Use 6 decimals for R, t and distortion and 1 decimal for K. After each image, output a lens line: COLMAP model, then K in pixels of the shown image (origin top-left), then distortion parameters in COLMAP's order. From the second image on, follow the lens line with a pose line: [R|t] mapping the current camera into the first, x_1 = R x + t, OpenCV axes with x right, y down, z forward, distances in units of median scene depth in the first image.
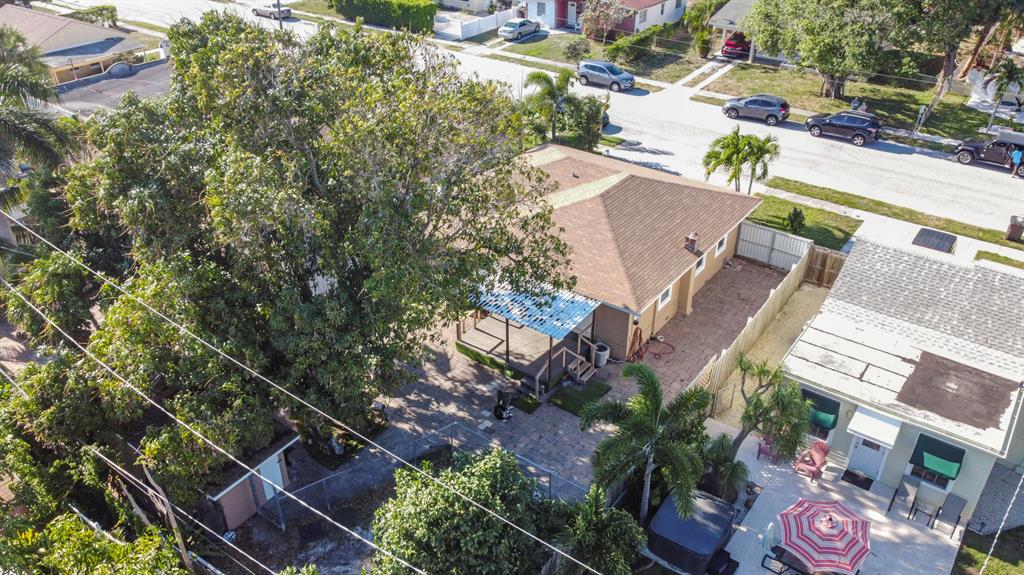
lens RADIAL K [[777.5, 0, 515.7], [0, 777.5, 286.7], [0, 0, 1]] dist [0.012628, -0.009608]
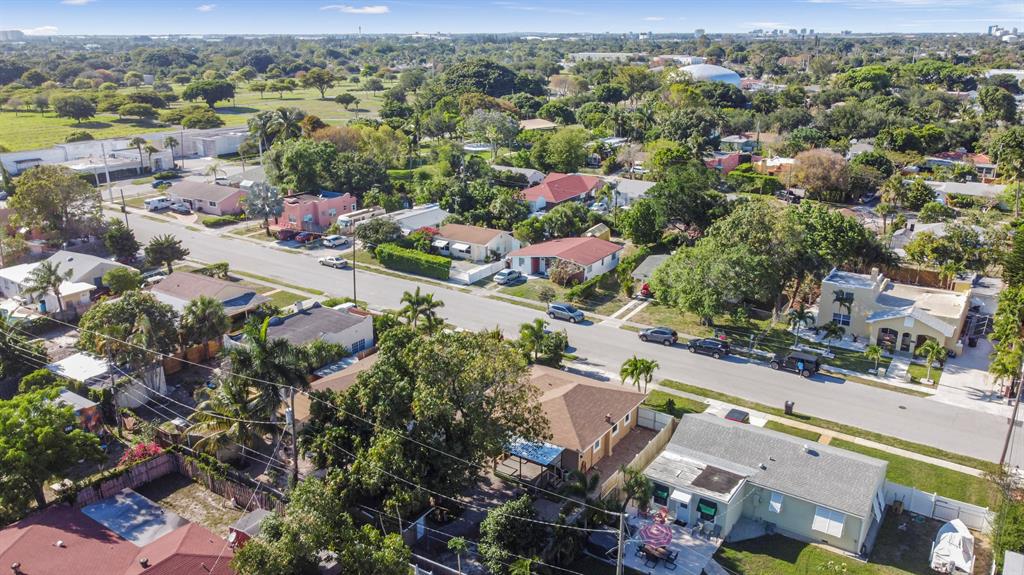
lens RADIAL K [[777.5, 0, 513.3], [0, 777.5, 288.7], [0, 0, 1]] dist [0.012628, -0.009608]
pose [[0.999251, -0.013809, 0.036148, -0.065047], [0.021655, 0.973741, -0.226628, 0.048712], [-0.032069, 0.227241, 0.973310, -0.743708]]
